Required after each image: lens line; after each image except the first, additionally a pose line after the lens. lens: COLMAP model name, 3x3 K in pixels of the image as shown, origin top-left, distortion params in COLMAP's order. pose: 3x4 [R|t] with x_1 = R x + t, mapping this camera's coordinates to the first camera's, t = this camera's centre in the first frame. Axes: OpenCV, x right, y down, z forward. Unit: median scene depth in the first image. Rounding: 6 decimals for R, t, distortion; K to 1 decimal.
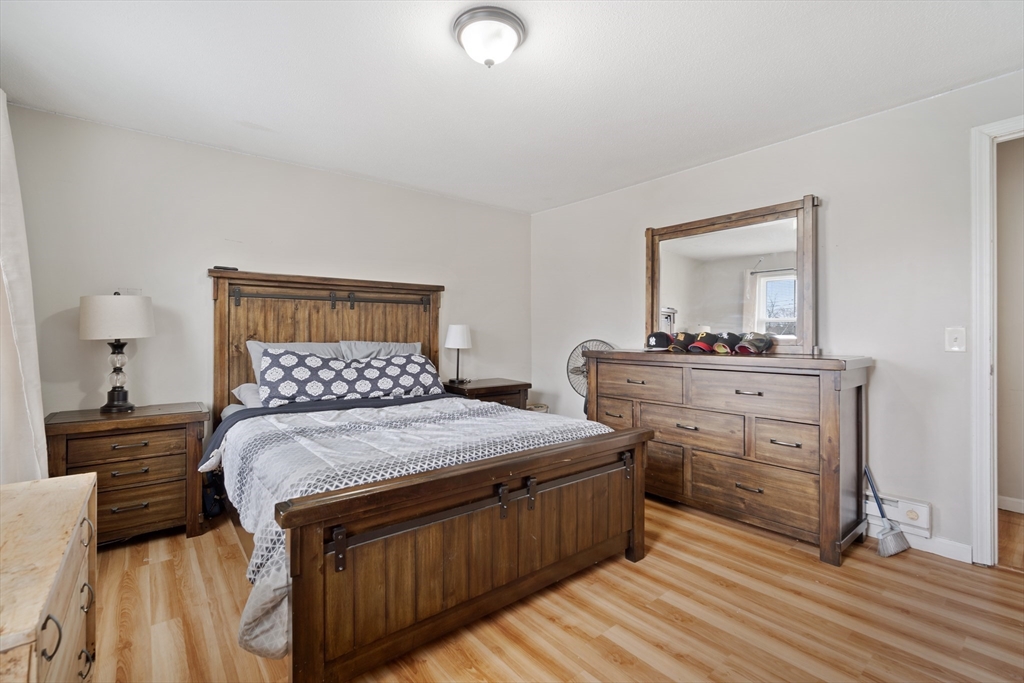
lens RADIAL K [[456.7, 0, 511.5], [0, 456.7, 335.3], [0, 0, 1]] dist [-0.010621, 0.003496]
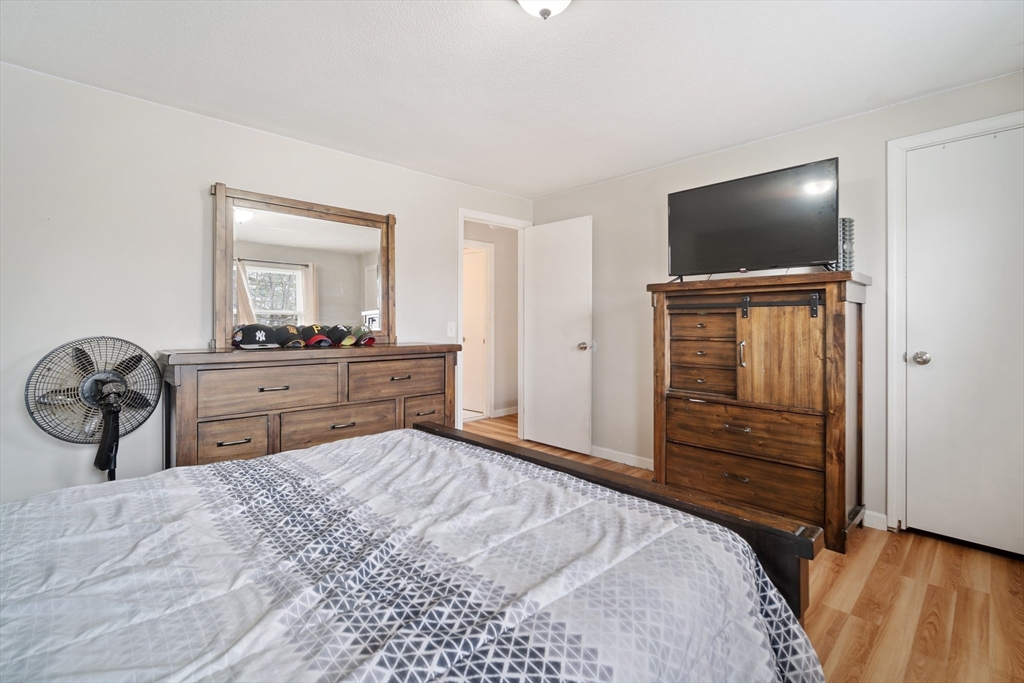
lens RADIAL K [[456.7, 0, 511.6], [0, 456.7, 334.0], [0, 0, 1]] dist [-0.010621, 0.003496]
pose [[-0.078005, -0.017386, 0.996801, -0.519707], [0.003561, 0.999837, 0.017718, -0.003193], [-0.996947, 0.004931, -0.077930, 0.651062]]
